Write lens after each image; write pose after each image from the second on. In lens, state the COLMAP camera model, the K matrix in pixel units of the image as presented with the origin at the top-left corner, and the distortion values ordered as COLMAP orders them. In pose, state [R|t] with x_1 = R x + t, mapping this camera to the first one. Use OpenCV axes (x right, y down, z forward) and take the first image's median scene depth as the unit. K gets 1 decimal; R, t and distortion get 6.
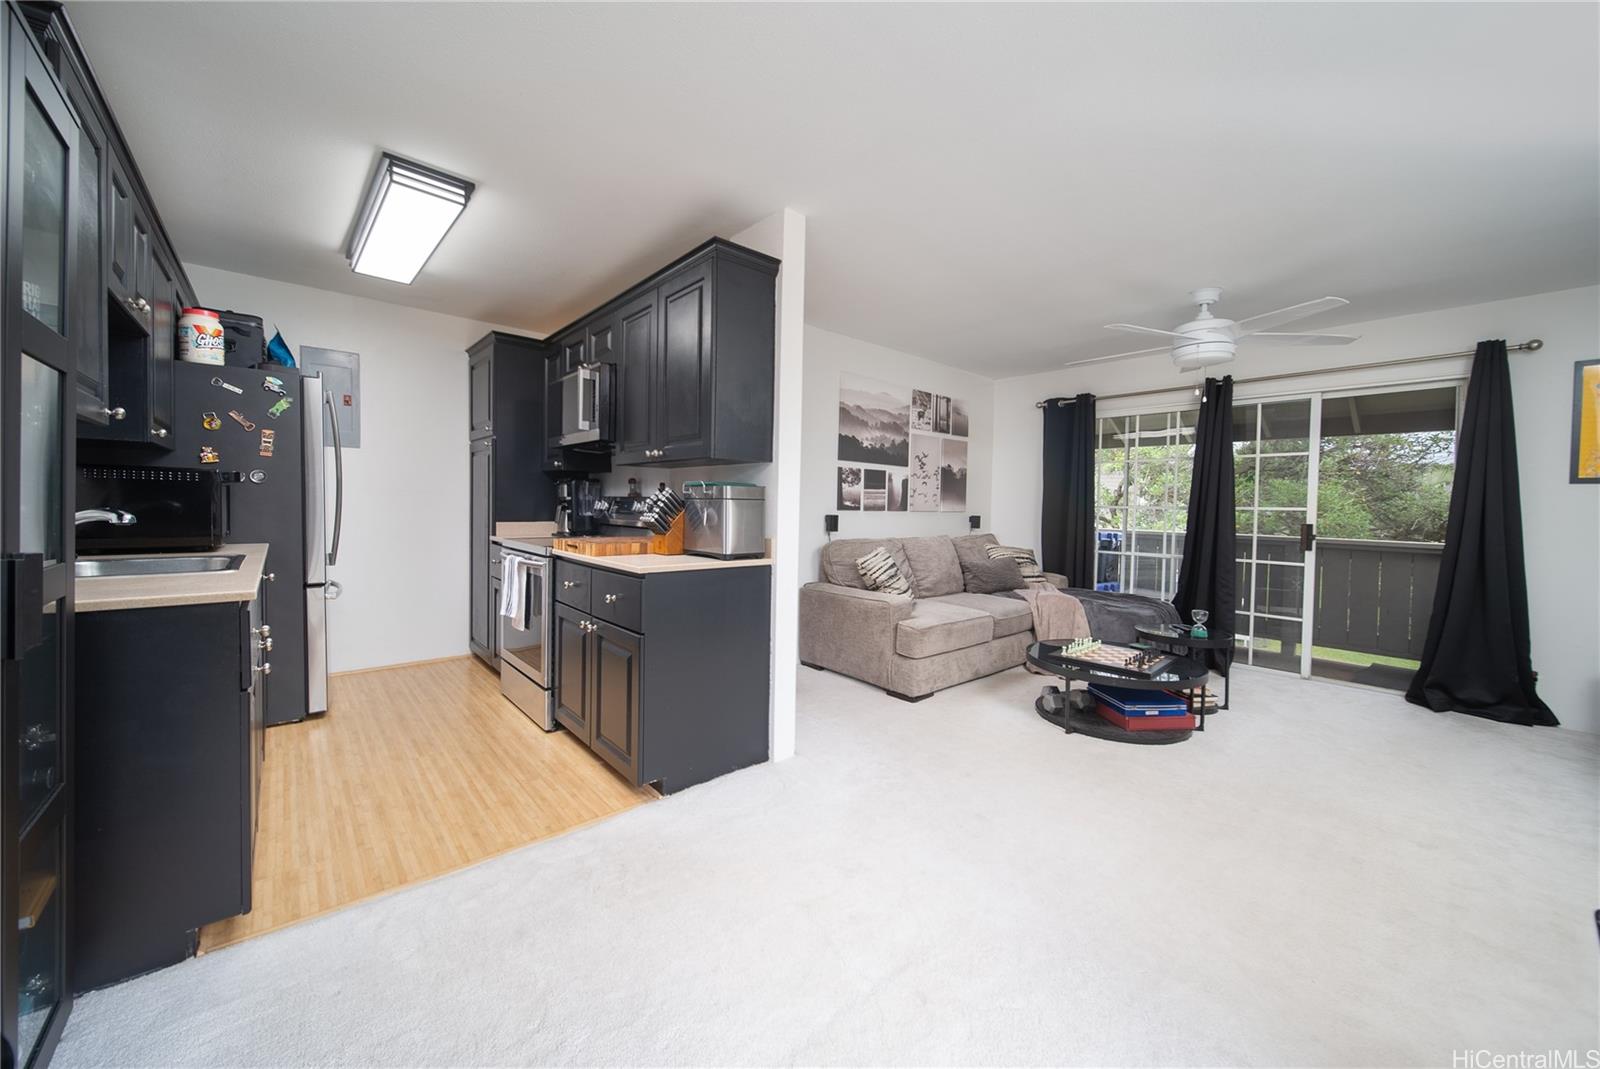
lens RADIAL K [[586.4, 0, 799.7], [0, 586.4, 520.0], [0, 0, 1]] dist [-0.001275, -0.000162]
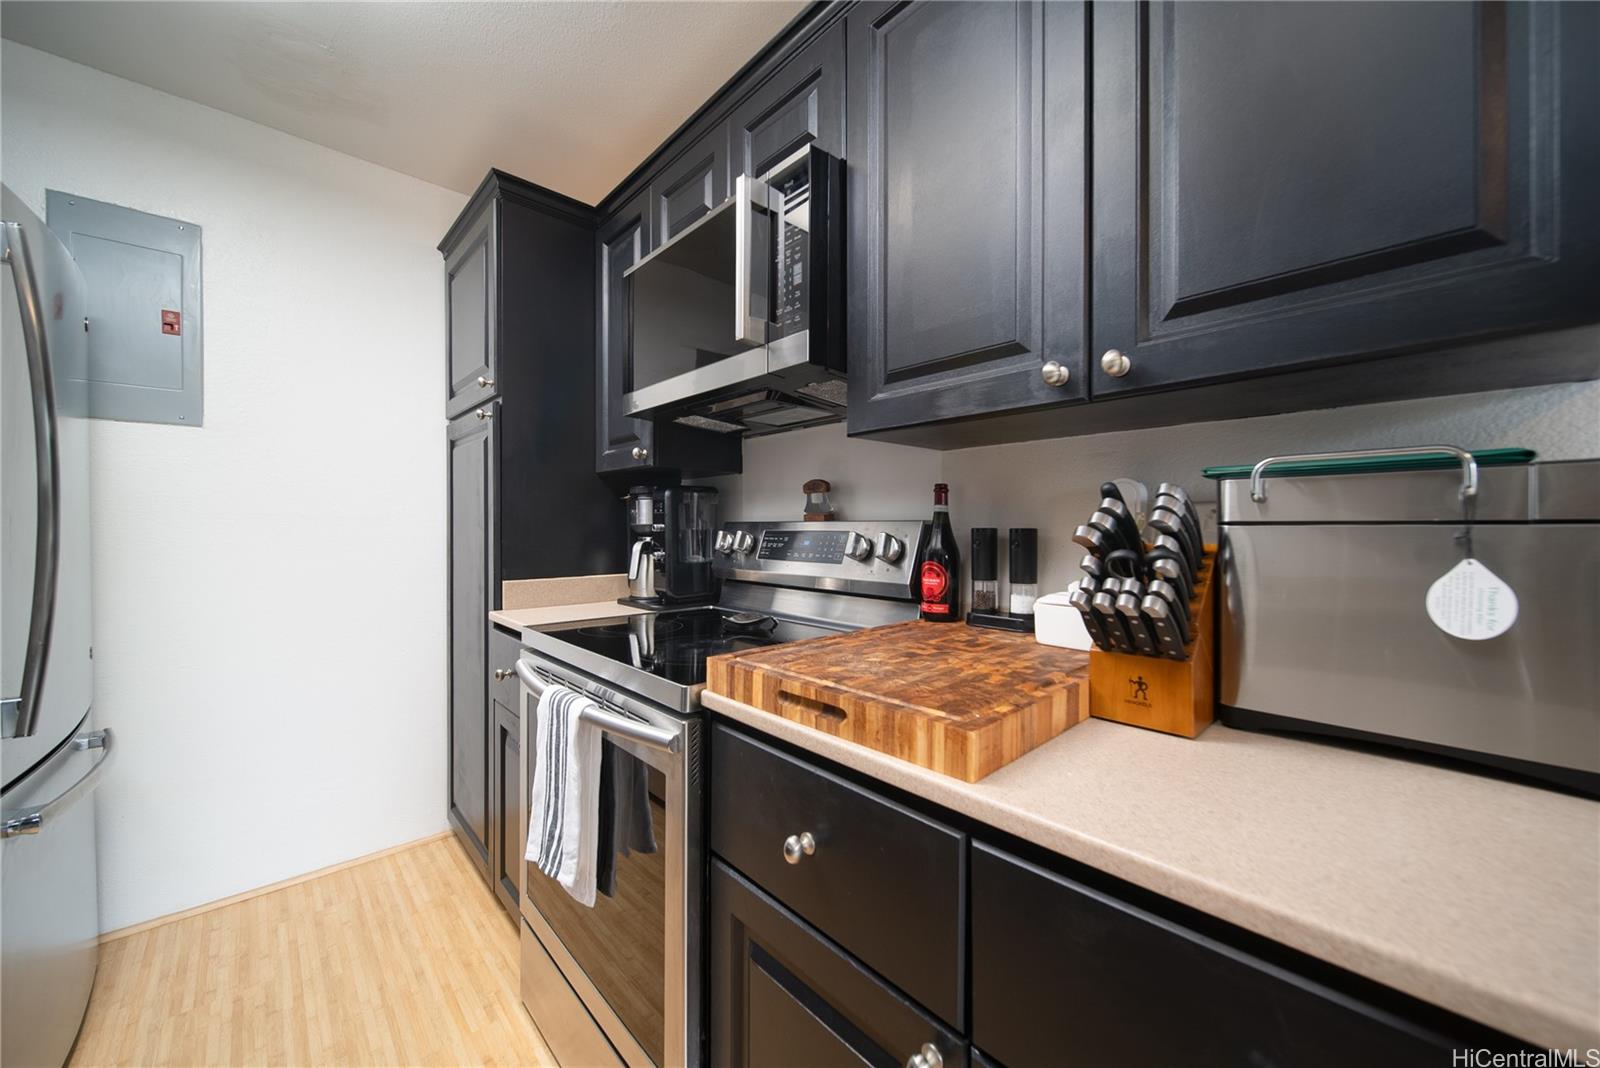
lens RADIAL K [[591.1, 0, 824.0], [0, 591.1, 531.2], [0, 0, 1]] dist [-0.001743, -0.000291]
pose [[0.999057, -0.017626, 0.039668, -0.353334], [0.018508, 0.999587, -0.021982, -0.026187], [-0.039264, 0.022696, 0.998971, 0.654142]]
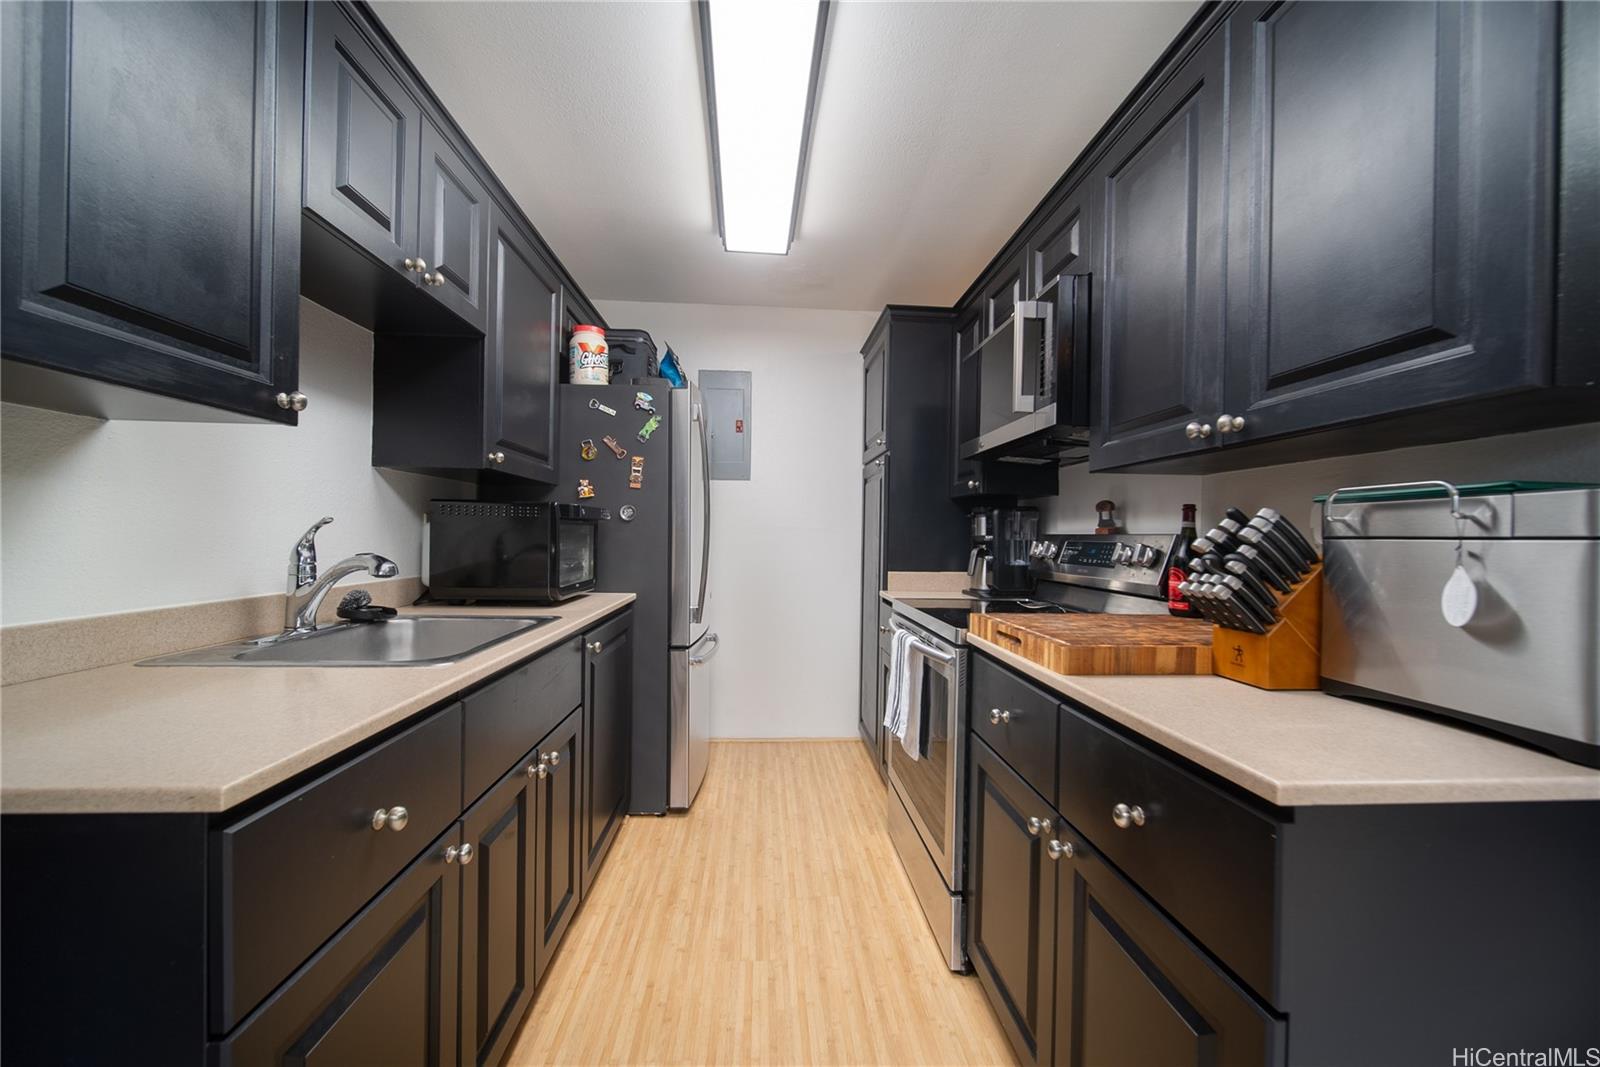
lens RADIAL K [[590.3, 0, 800.1], [0, 590.3, 539.7], [0, 0, 1]] dist [-0.000709, -0.000102]
pose [[0.789369, -0.002157, -0.613915, -0.203844], [-0.018534, 0.999454, -0.027342, -0.016651], [0.613639, 0.032961, 0.788899, 0.461730]]
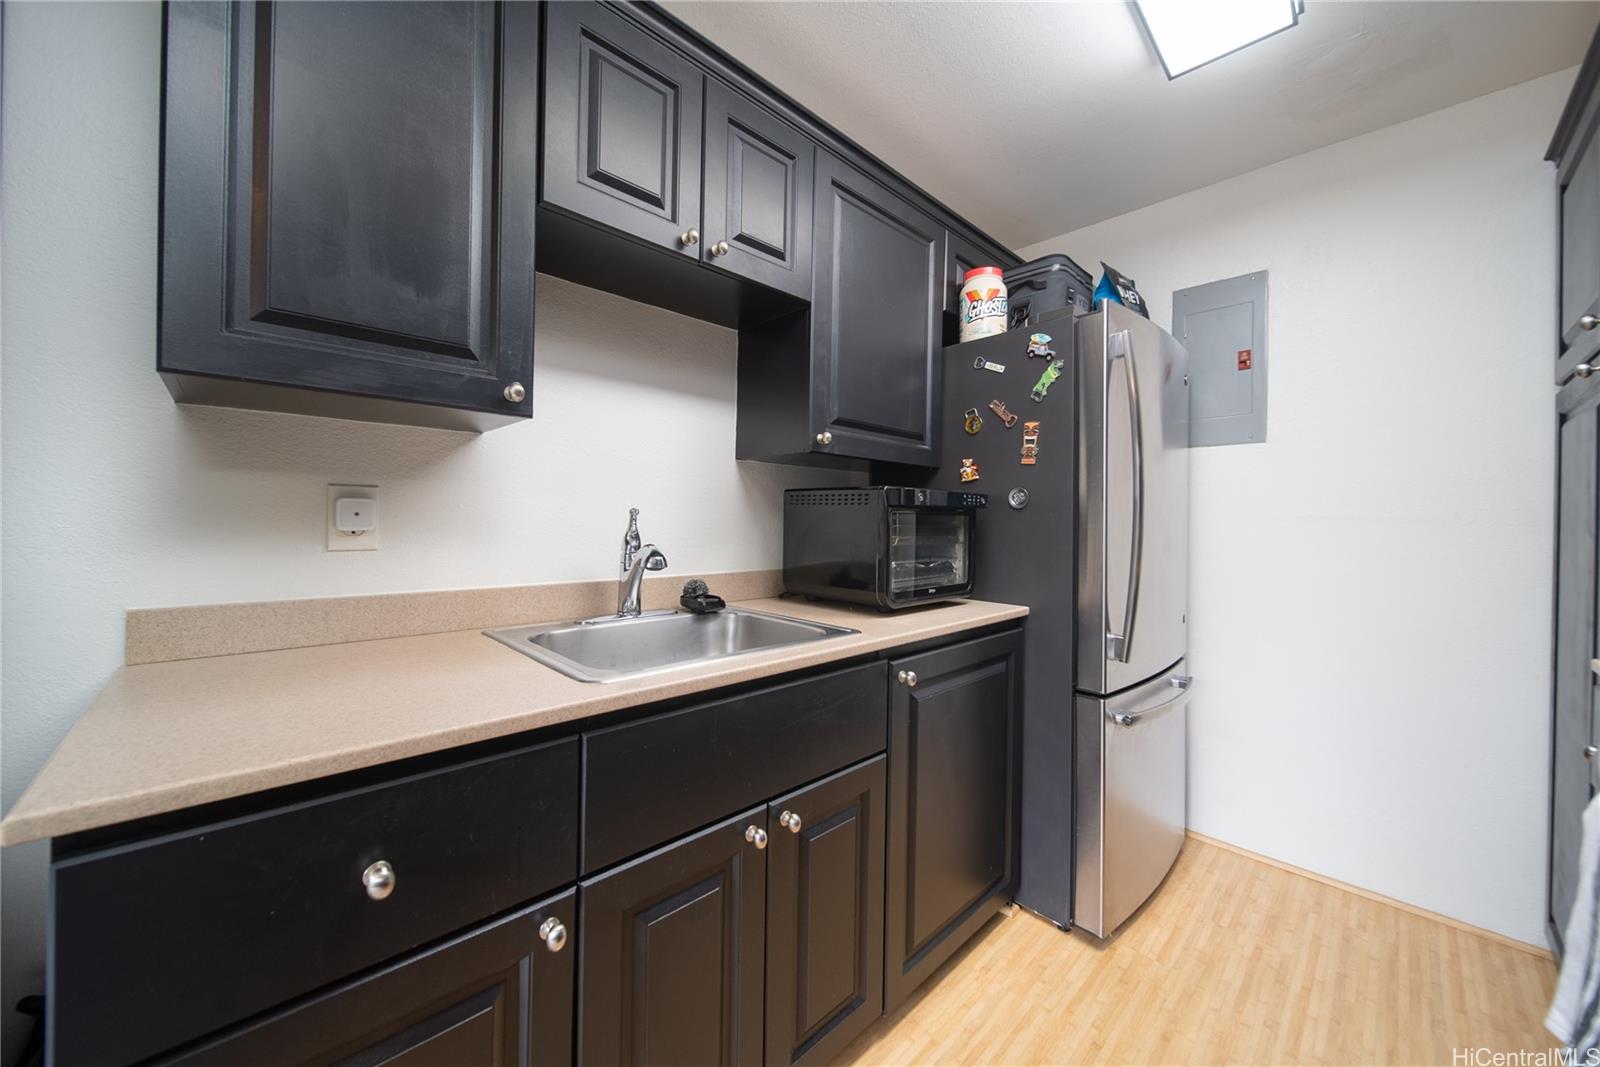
lens RADIAL K [[586.4, 0, 799.7], [0, 586.4, 519.0], [0, 0, 1]] dist [-0.001275, -0.000162]
pose [[0.045952, -0.018409, -0.998774, -0.294211], [-0.044972, 0.998778, -0.020478, -0.027028], [0.997931, 0.045858, 0.045068, 0.698402]]
